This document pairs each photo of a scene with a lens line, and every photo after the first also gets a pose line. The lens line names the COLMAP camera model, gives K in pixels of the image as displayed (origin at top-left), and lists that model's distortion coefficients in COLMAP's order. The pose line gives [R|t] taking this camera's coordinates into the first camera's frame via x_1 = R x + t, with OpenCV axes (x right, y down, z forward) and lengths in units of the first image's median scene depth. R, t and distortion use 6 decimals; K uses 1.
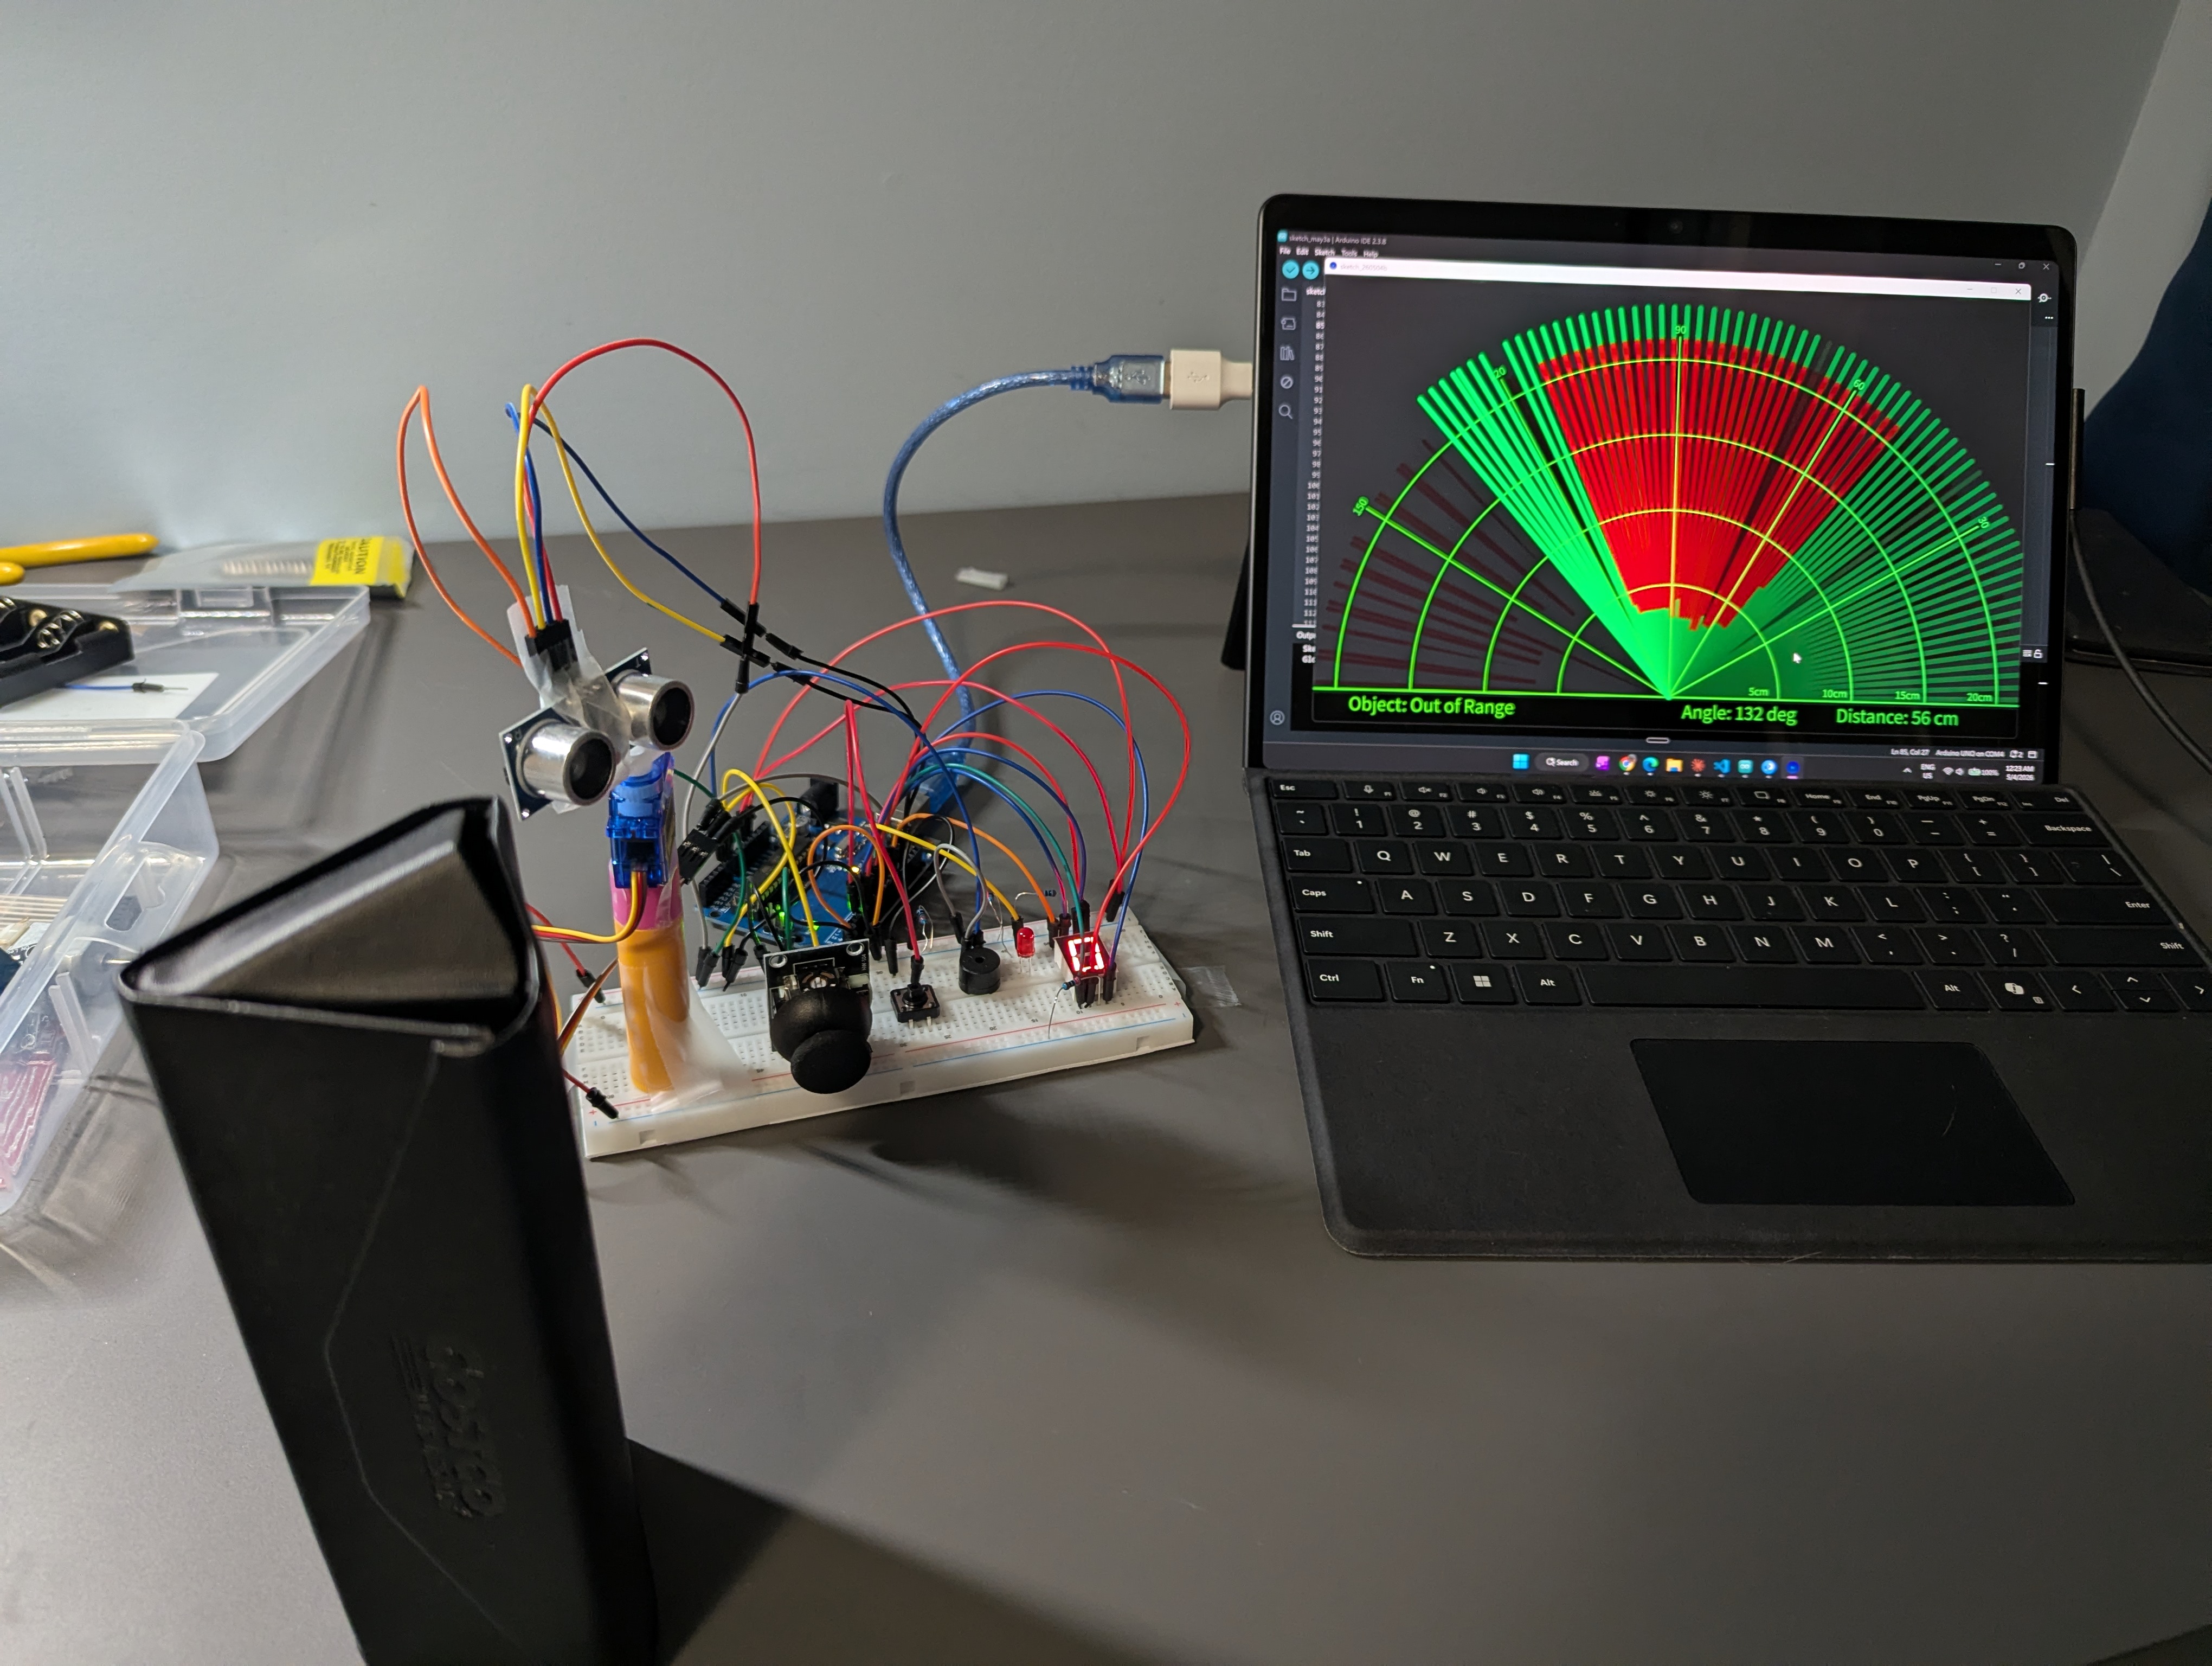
lens RADIAL K [[1542.7, 0, 1114.7], [0, 1542.7, 825.2], [0, 0, 1]] dist [-0.000867, -0.001530]
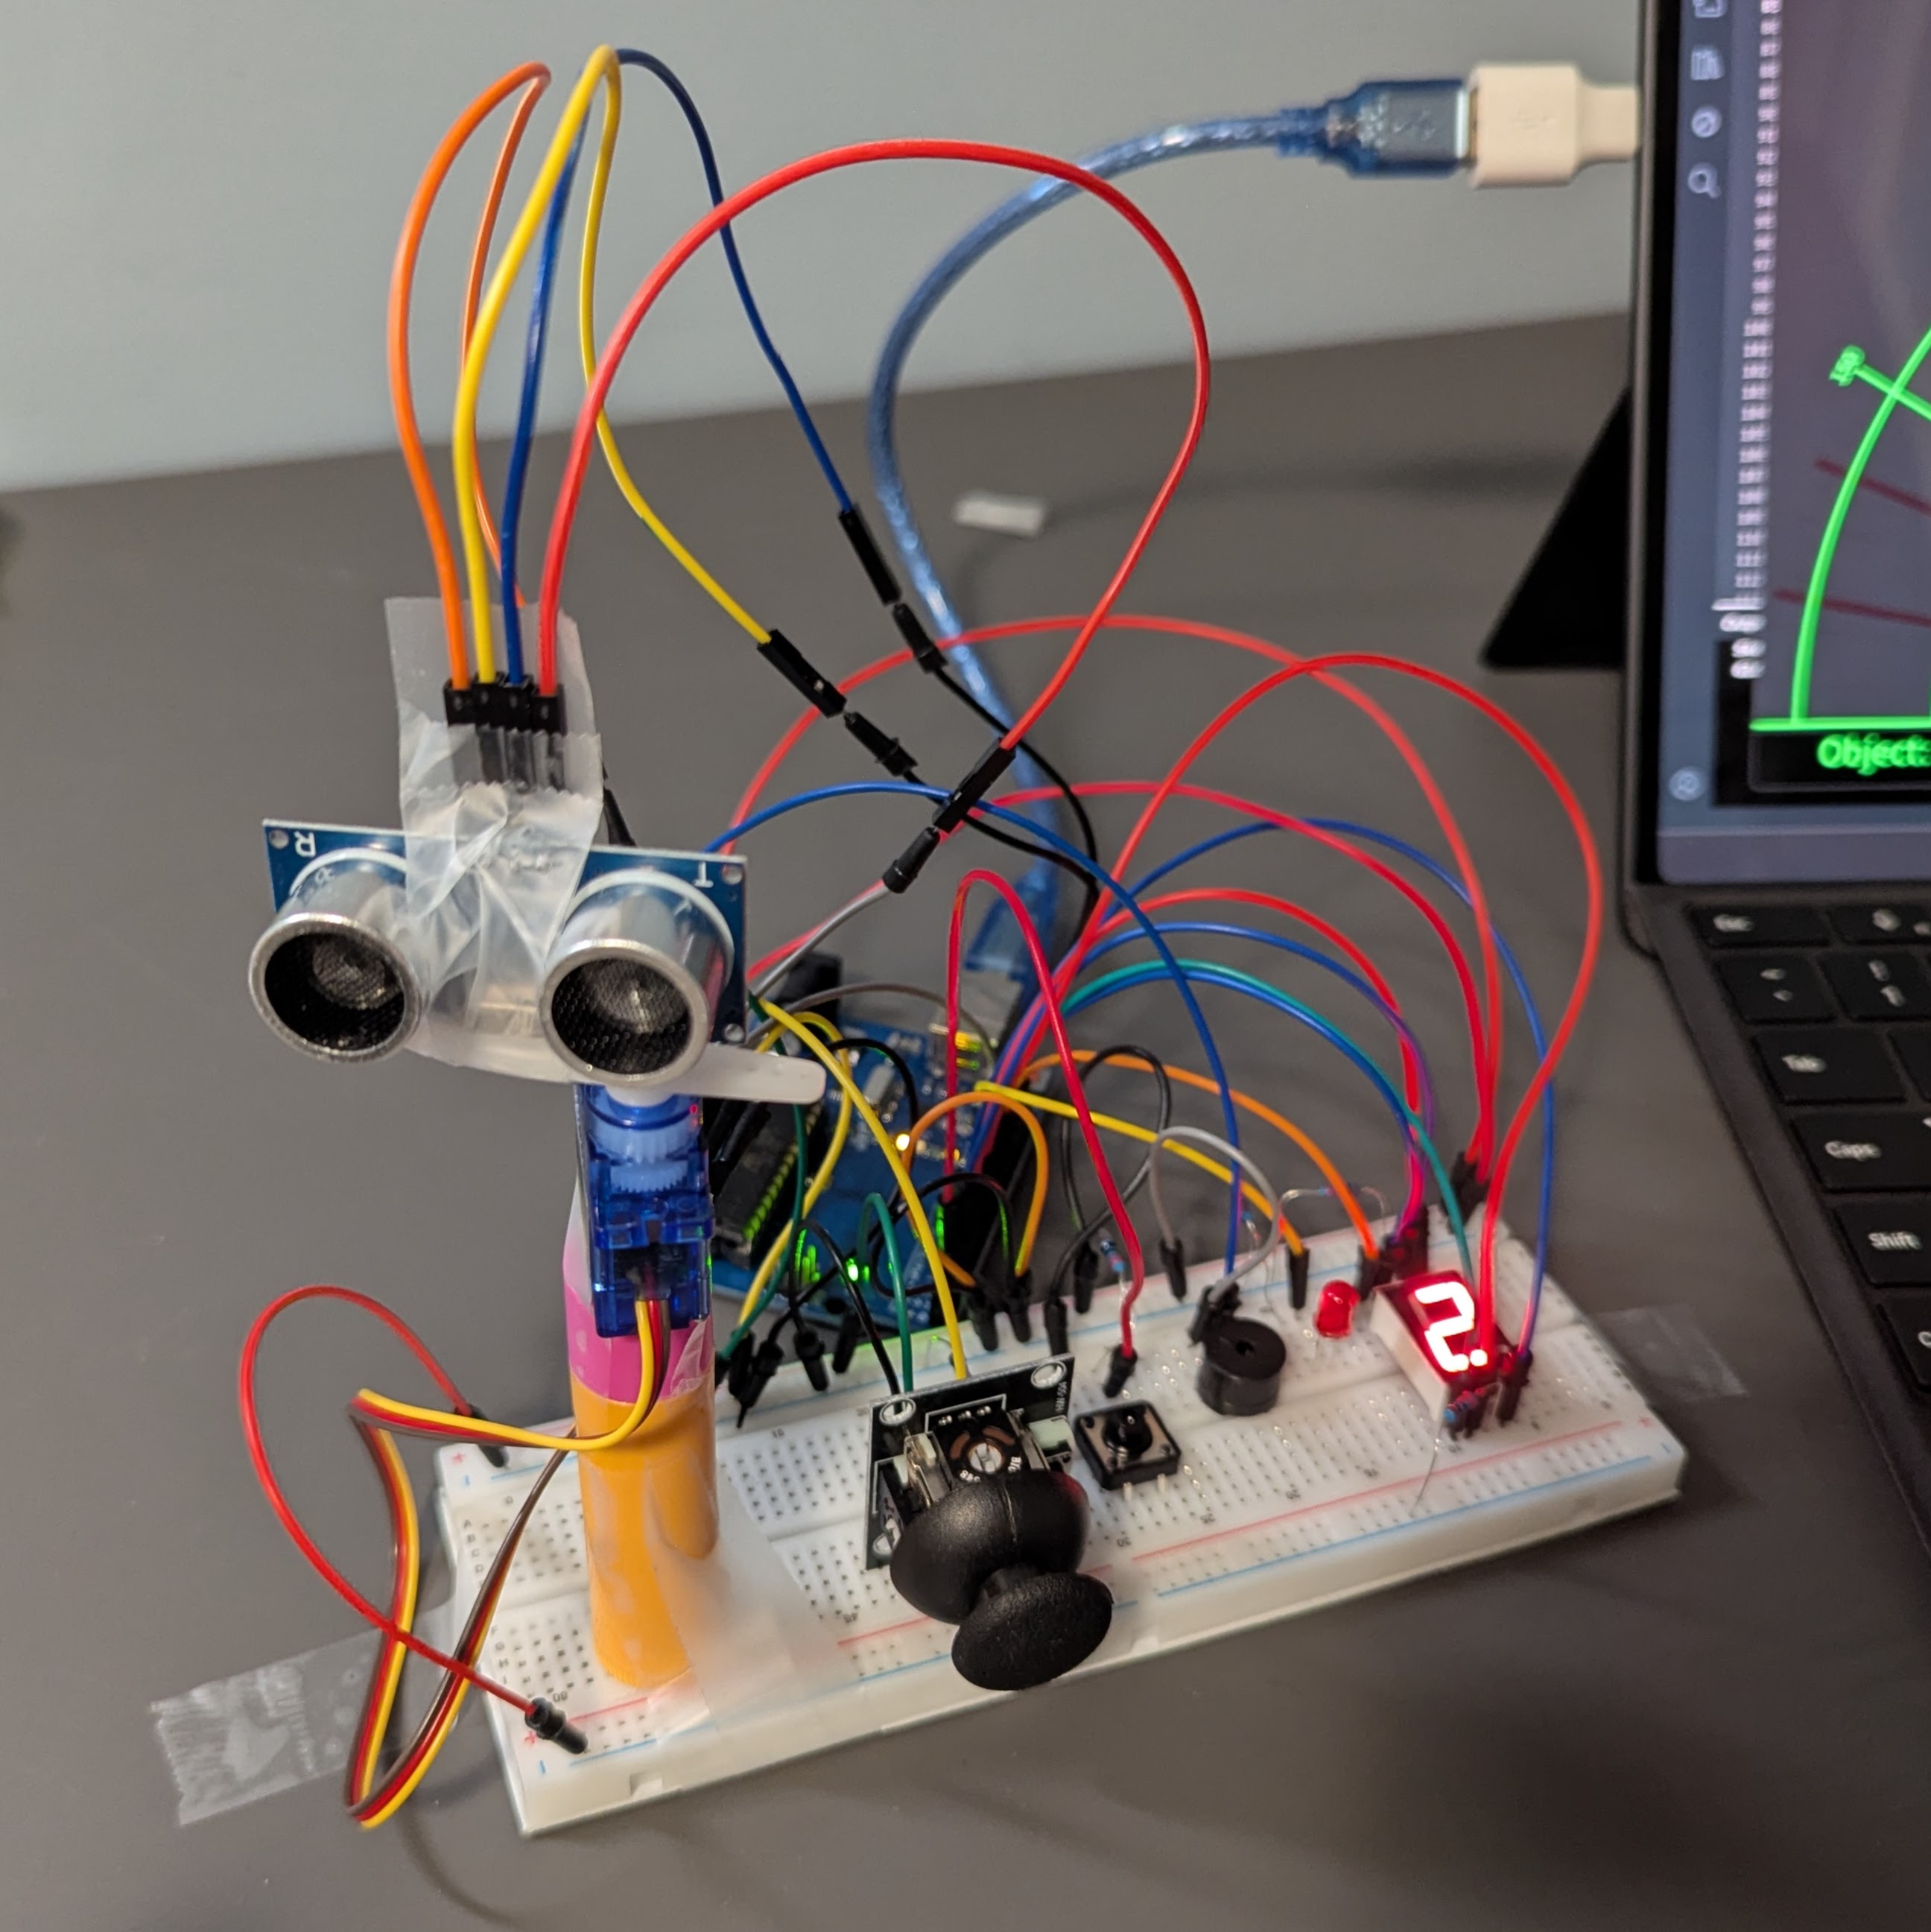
lens RADIAL K [[2360.8, 0, 961.5], [0, 2360.8, 971.9], [0, 0, 1]] dist [0.022344, 0.000000]
pose [[0.999483, -0.030223, -0.010997, -0.160856], [0.030957, 0.996763, 0.074201, -0.089313], [0.008719, -0.074503, 0.997183, 0.237950]]
